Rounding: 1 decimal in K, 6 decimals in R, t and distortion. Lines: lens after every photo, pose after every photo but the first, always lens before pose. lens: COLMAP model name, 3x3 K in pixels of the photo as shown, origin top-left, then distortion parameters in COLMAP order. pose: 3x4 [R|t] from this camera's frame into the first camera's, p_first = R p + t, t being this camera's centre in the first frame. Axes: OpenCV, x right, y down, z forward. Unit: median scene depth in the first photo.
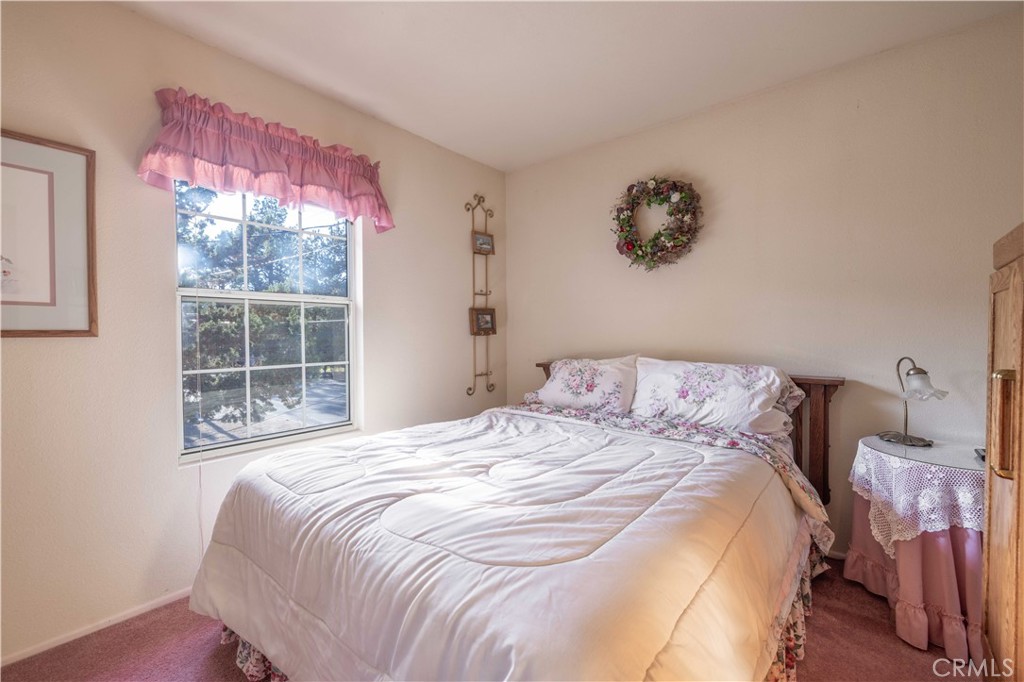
lens RADIAL K [[429.9, 0, 505.2], [0, 429.9, 338.8], [0, 0, 1]] dist [-0.001763, -0.000110]
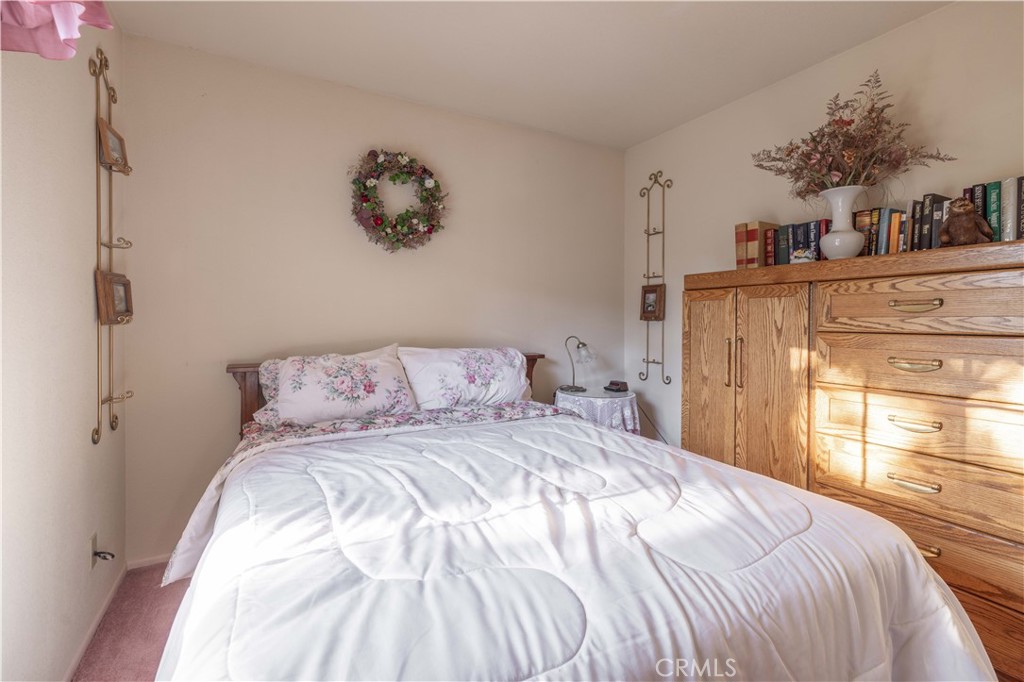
lens RADIAL K [[452.1, 0, 506.8], [0, 452.1, 323.8], [0, 0, 1]] dist [-0.002904, -0.000226]
pose [[0.362702, -0.004758, 0.931893, -0.616605], [0.010547, 0.999944, 0.001001, -0.006362], [-0.931846, 0.009466, 0.362732, 0.560192]]
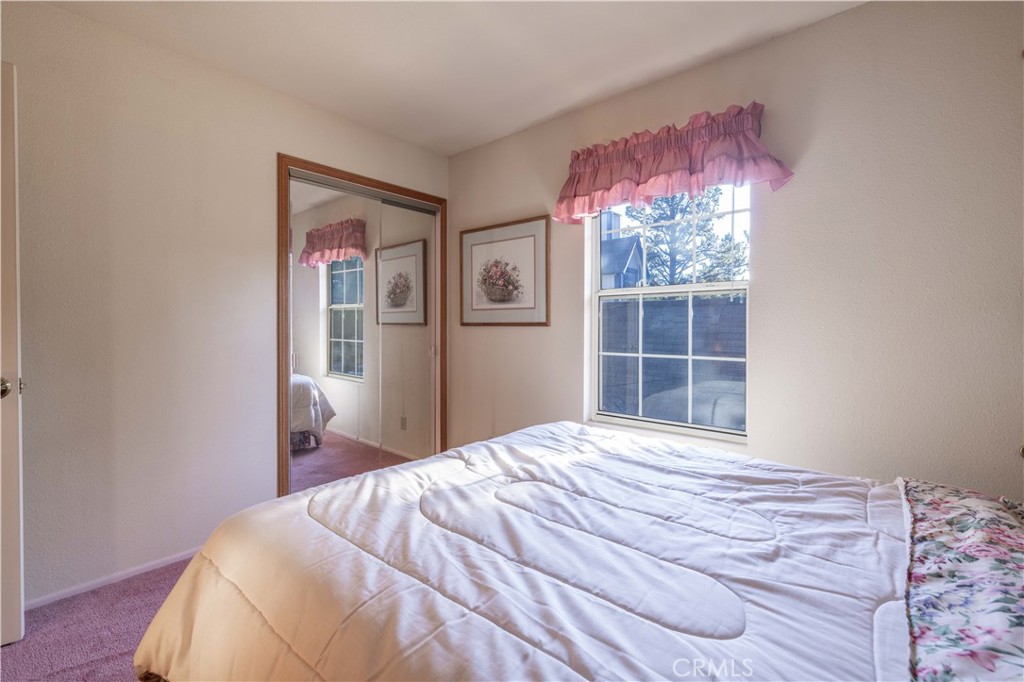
lens RADIAL K [[452.1, 0, 506.8], [0, 452.1, 323.8], [0, 0, 1]] dist [-0.002904, -0.000226]
pose [[-0.024871, 0.000343, -0.999691, 0.622501], [-0.012039, 0.999927, 0.000642, -0.010497], [0.999618, 0.012051, -0.024866, 0.690793]]
